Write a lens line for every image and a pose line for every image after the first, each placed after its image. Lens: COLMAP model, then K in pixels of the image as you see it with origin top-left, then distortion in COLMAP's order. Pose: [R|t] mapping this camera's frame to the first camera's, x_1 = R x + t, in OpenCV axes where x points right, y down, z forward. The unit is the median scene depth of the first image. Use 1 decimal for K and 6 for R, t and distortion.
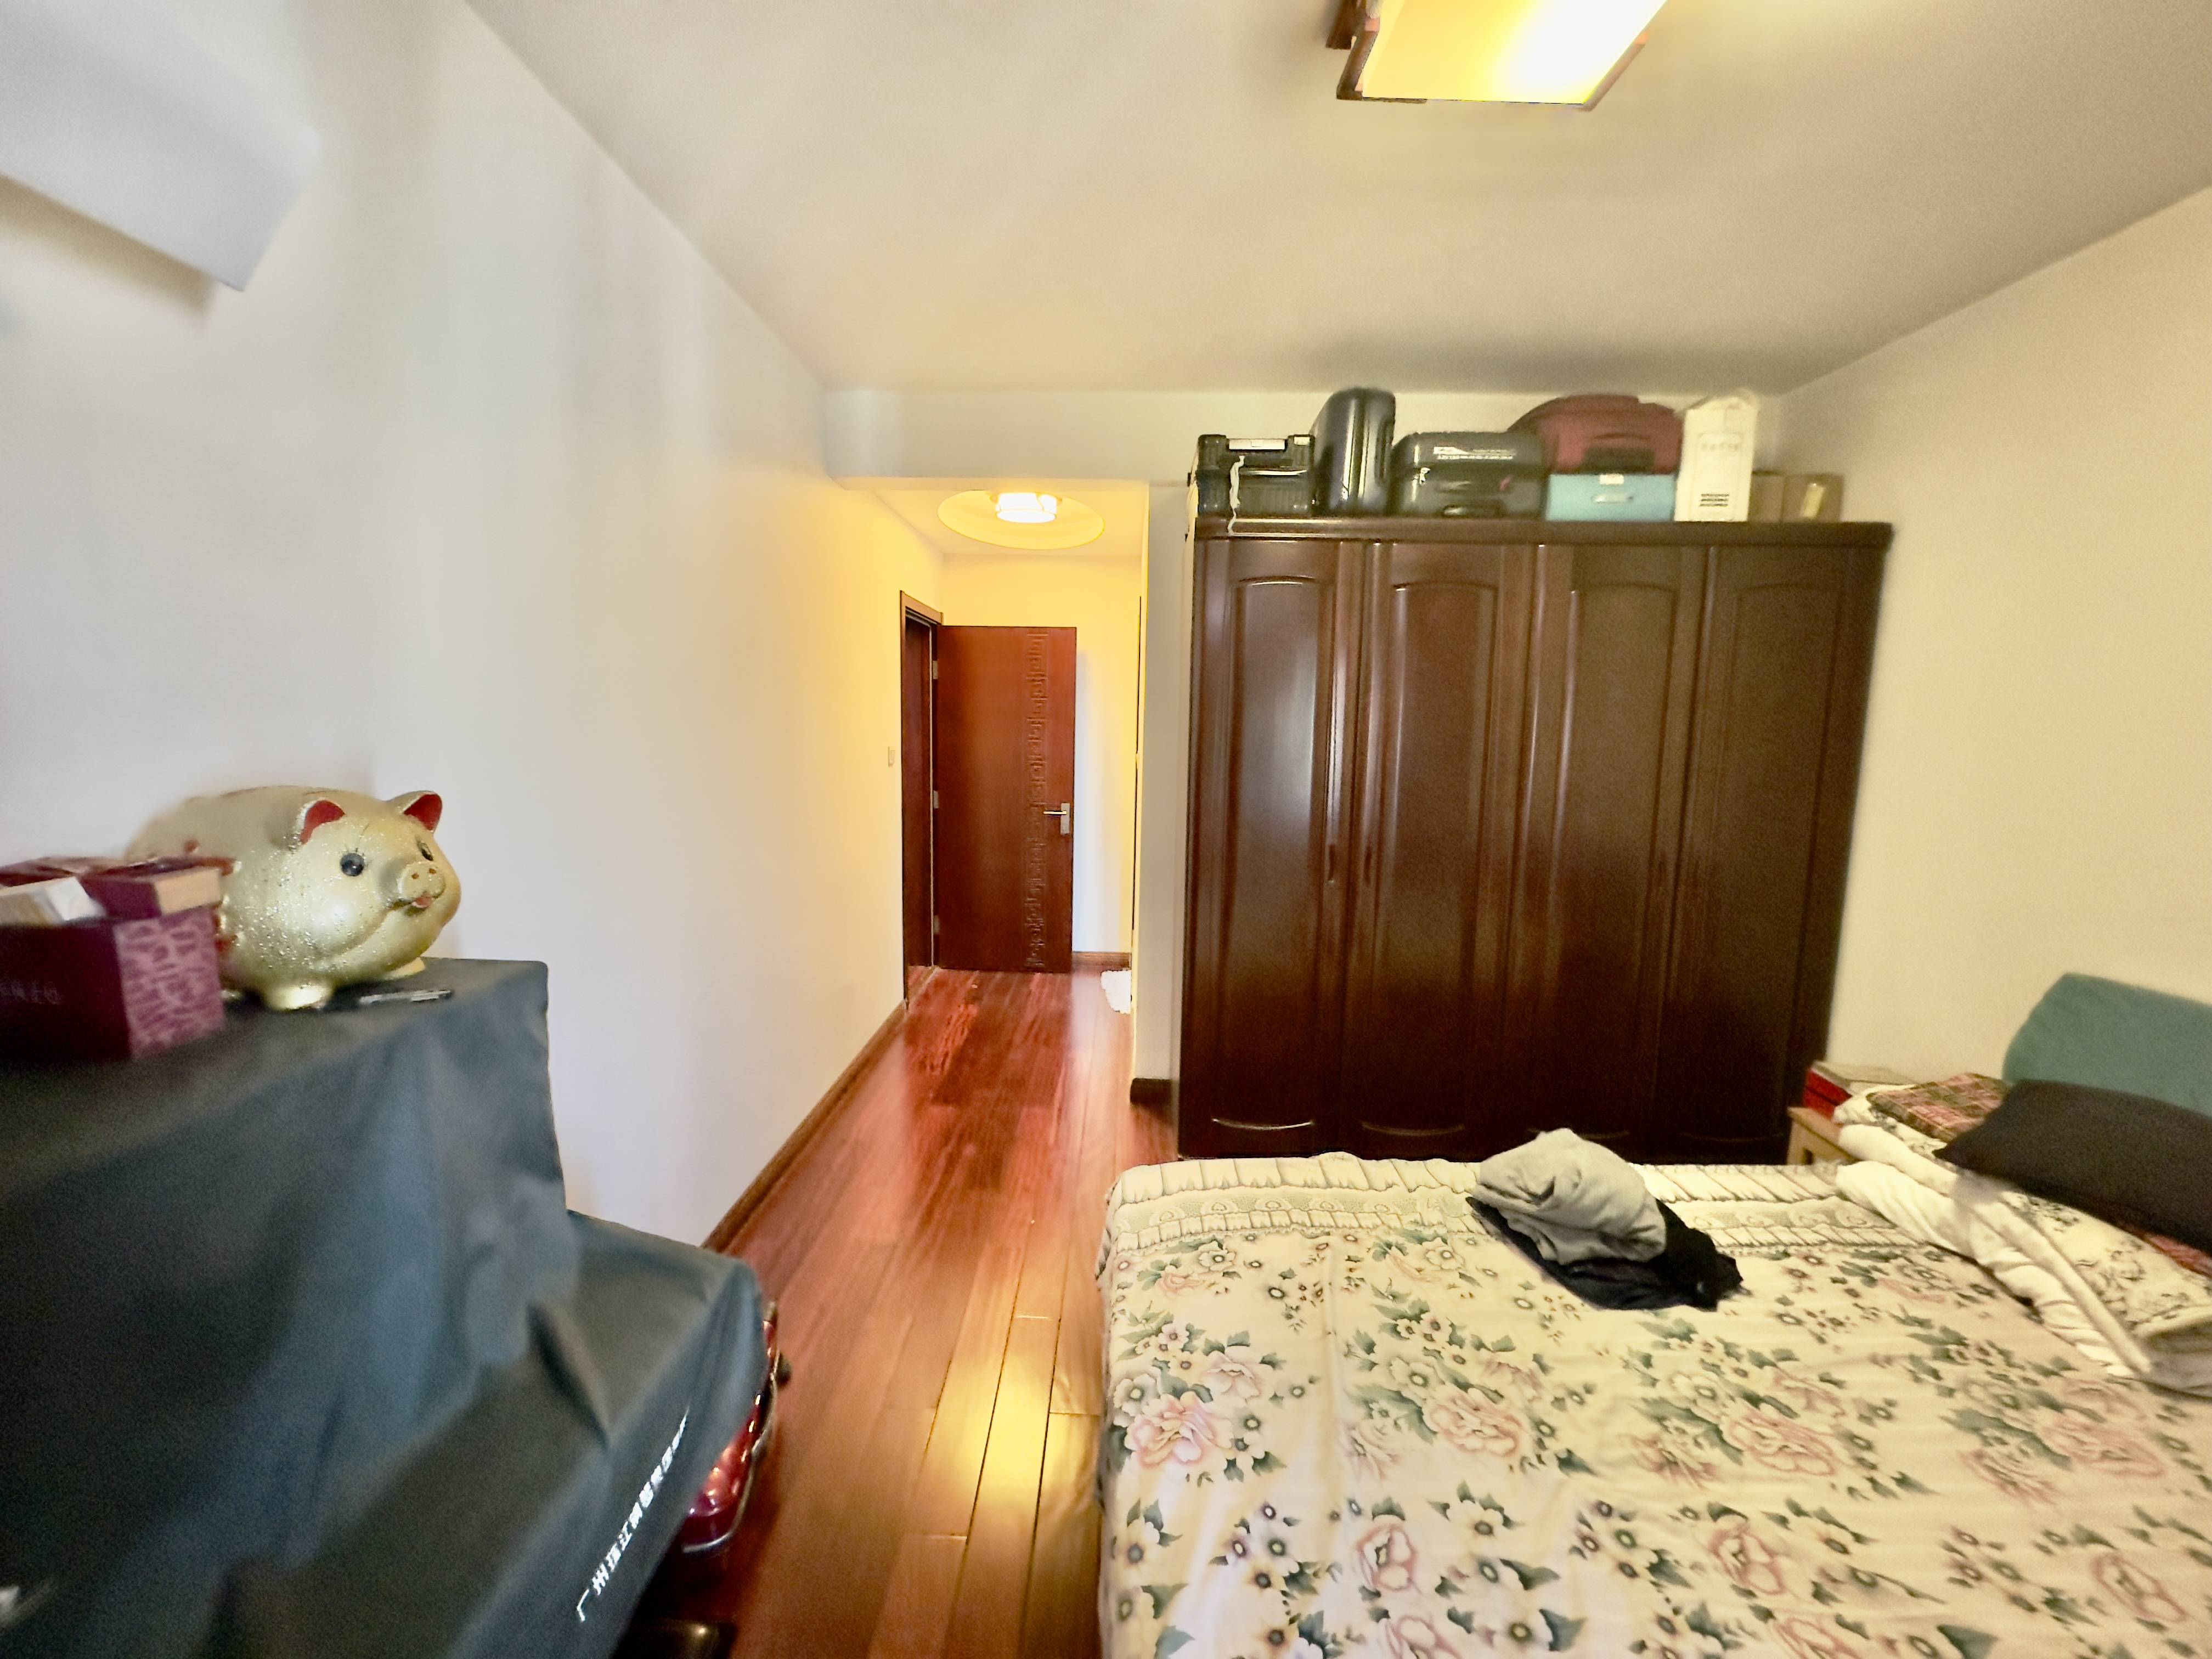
lens RADIAL K [[882.3, 0, 1107.3], [0, 882.3, 830.2], [0, 0, 1]] dist [0.000380, 0.000019]
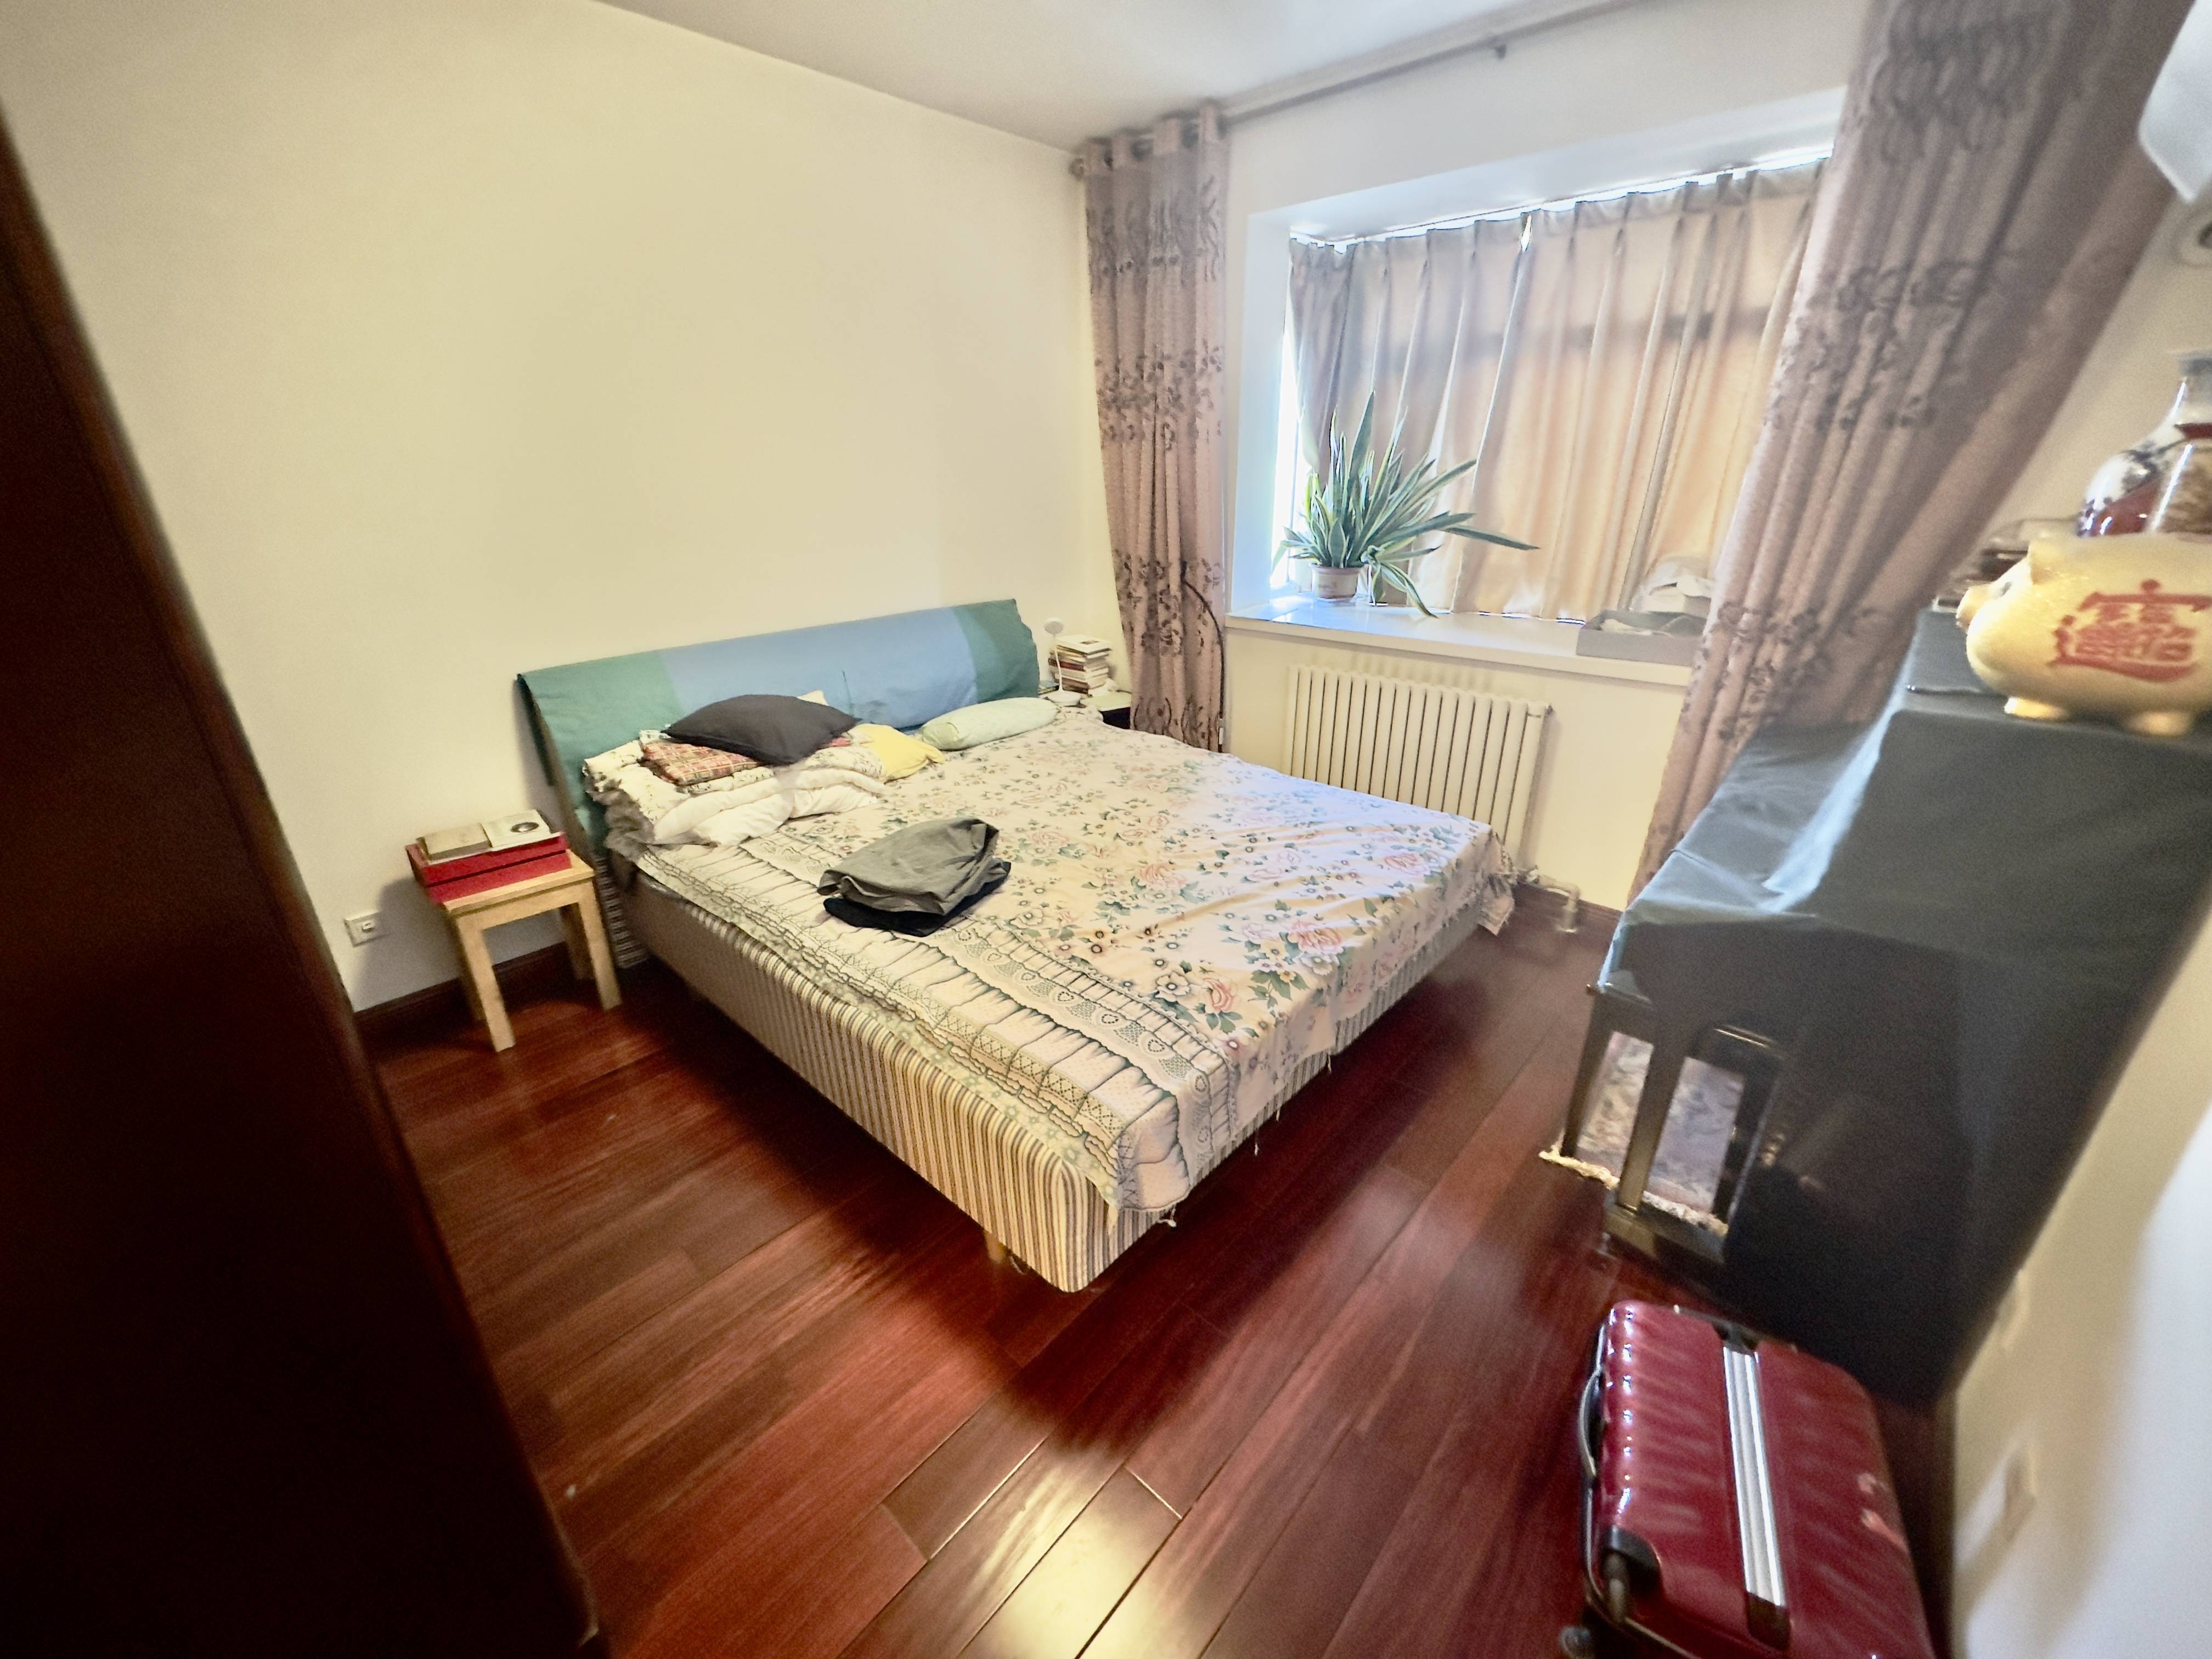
lens RADIAL K [[882.3, 0, 1107.3], [0, 882.3, 833.8], [0, 0, 1]] dist [0.000380, 0.000019]
pose [[-0.753998, -0.264707, 0.601180, -0.454351], [0.082062, 0.870081, 0.486029, -0.239337], [-0.651731, 0.415799, -0.634317, 1.784807]]
